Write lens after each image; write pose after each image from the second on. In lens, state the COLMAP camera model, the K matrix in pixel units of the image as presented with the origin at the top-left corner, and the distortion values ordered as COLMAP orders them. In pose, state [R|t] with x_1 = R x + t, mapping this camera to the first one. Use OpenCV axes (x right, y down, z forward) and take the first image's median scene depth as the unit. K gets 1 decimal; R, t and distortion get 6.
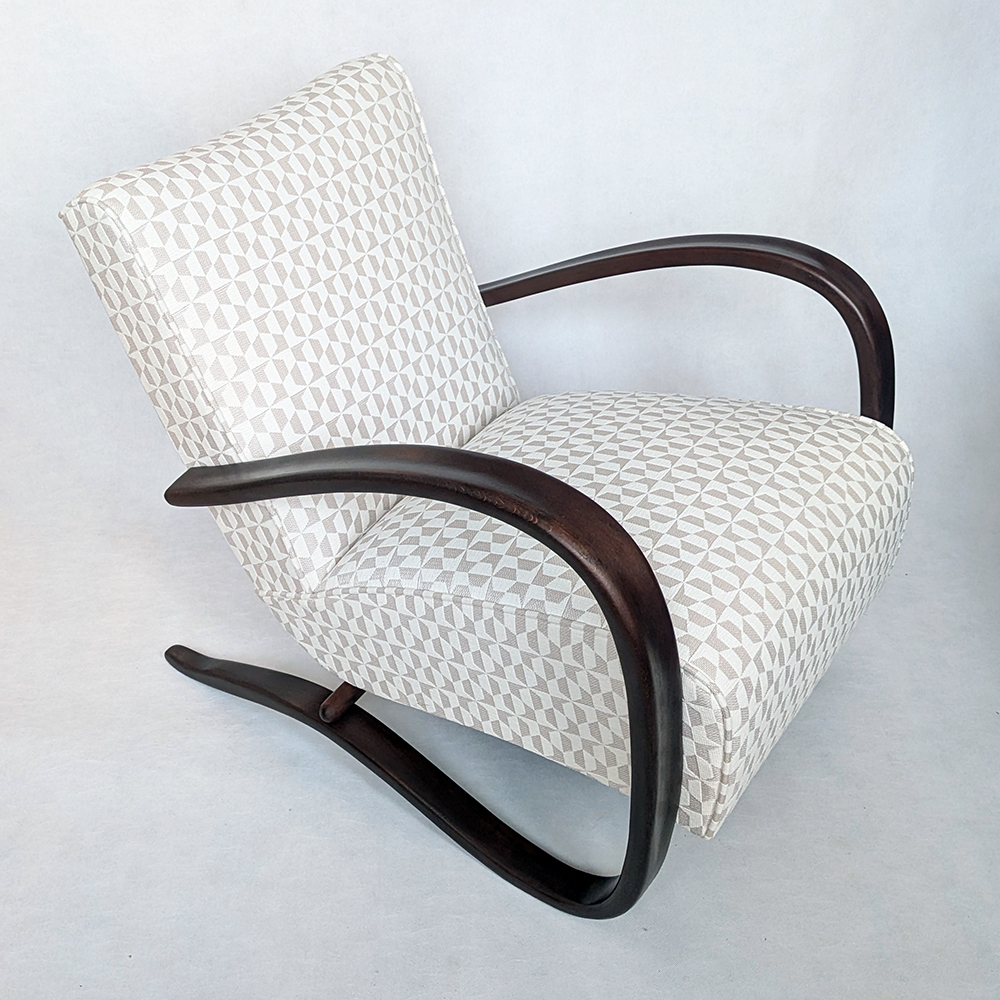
lens RADIAL K [[947.0, 0, 523.2], [0, 947.0, 548.6], [0, 0, 1]] dist [0.005041, 0.013411]
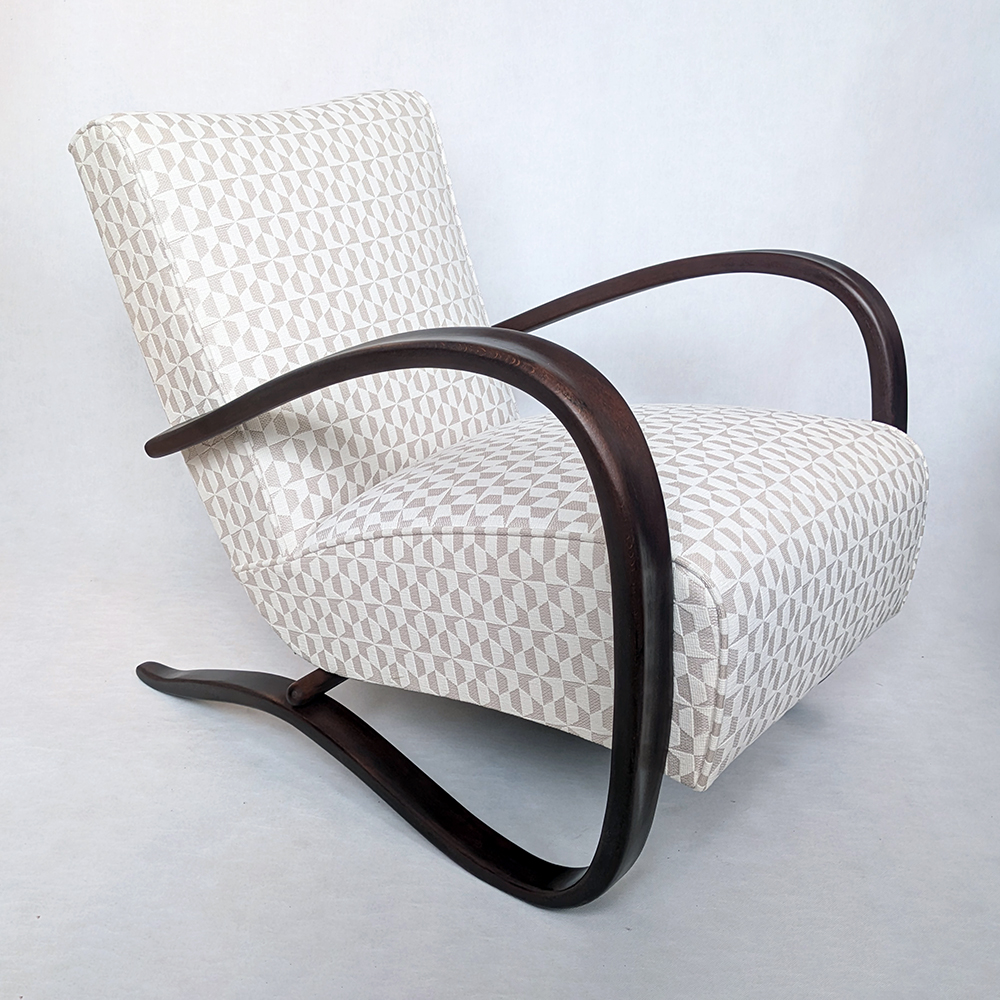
lens RADIAL K [[947.0, 0, 523.2], [0, 947.0, 548.6], [0, 0, 1]] dist [0.005041, 0.013411]
pose [[0.998622, 0.049483, -0.017497, 0.031761], [-0.051659, 0.985605, -0.160978, 0.215571], [0.009279, 0.161660, 0.986803, 0.084918]]
